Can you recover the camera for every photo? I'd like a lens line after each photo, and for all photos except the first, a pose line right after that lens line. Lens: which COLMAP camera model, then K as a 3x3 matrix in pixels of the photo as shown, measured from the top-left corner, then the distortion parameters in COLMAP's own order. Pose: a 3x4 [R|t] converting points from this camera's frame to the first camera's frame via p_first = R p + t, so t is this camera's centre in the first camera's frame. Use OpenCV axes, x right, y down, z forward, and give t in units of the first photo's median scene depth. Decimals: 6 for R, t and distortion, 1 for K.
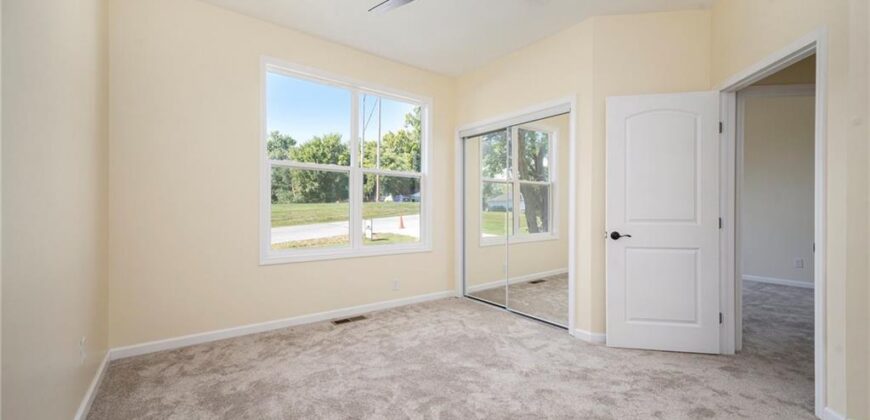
lens RADIAL K [[346.5, 0, 435.0], [0, 346.5, 210.0], [0, 0, 1]] dist [0.014209, -0.000057]
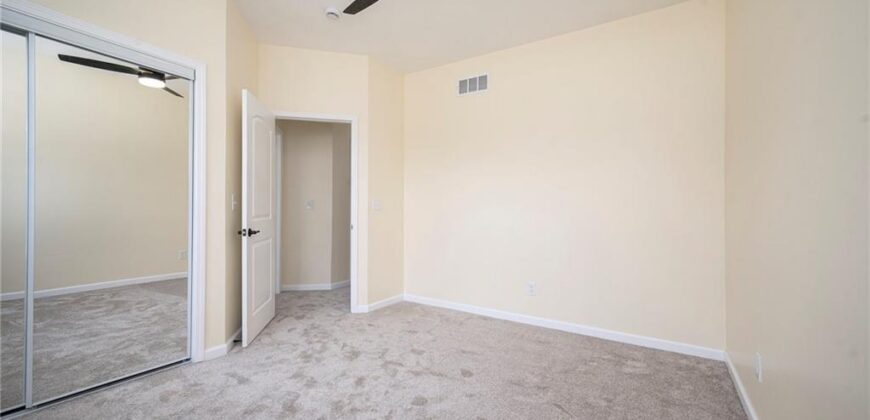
lens RADIAL K [[346.5, 0, 435.0], [0, 346.5, 210.0], [0, 0, 1]] dist [0.014209, -0.000057]
pose [[-0.336505, -0.001270, 0.941681, -0.613311], [-0.005504, 0.999985, -0.000618, 0.007307], [-0.941666, -0.005391, -0.336507, 0.850929]]
